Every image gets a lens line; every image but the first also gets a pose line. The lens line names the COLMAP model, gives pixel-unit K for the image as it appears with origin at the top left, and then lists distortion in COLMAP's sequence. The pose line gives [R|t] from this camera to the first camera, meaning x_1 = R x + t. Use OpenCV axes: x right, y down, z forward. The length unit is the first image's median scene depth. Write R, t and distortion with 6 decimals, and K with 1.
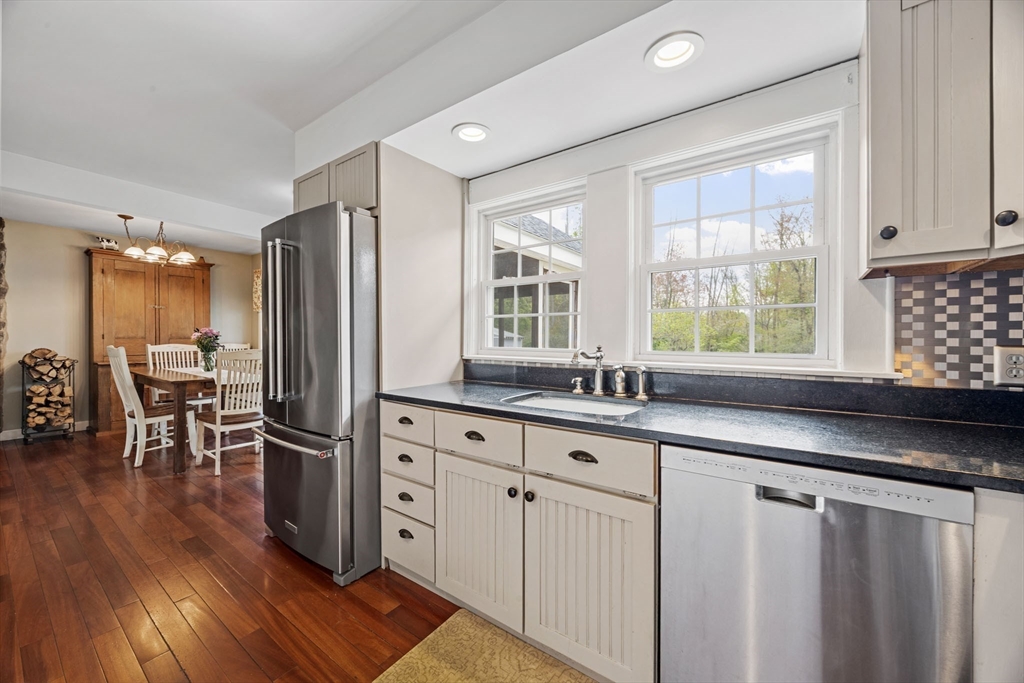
lens RADIAL K [[393.1, 0, 514.4], [0, 393.1, 339.4], [0, 0, 1]] dist [0.000245, -0.001097]
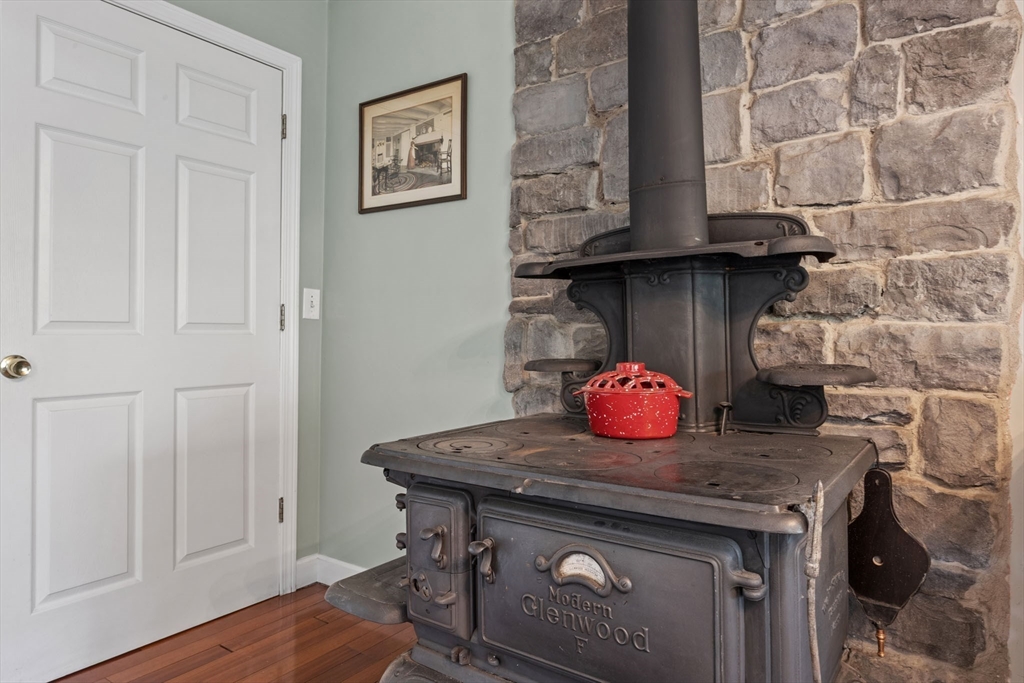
lens RADIAL K [[652.3, 0, 507.5], [0, 652.3, 324.8], [0, 0, 1]] dist [0.001128, -0.000667]
pose [[0.019858, -0.020419, -0.999594, -0.985851], [-0.003348, 0.999784, -0.020489, 0.022347], [0.999797, 0.003754, 0.019785, 0.746656]]
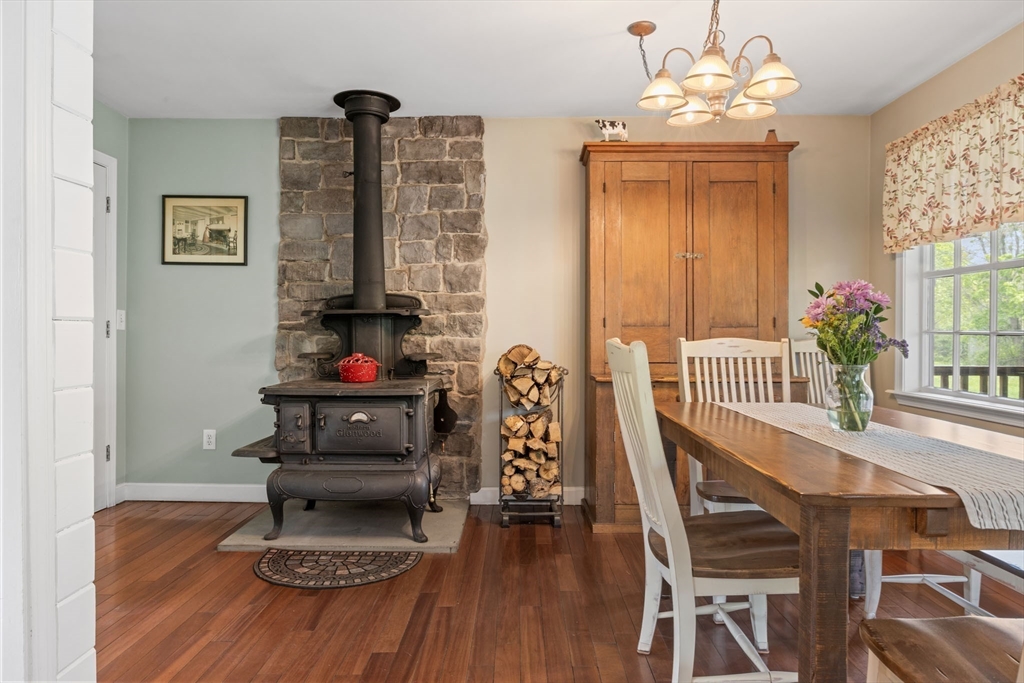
lens RADIAL K [[667.4, 0, 512.0], [0, 667.4, 338.2], [0, 0, 1]] dist [-0.008233, -0.001425]
pose [[0.579294, 0.003397, -0.815111, -0.482695], [-0.004815, 0.999988, 0.000745, 0.013330], [0.815104, 0.003493, 0.579304, 0.469972]]
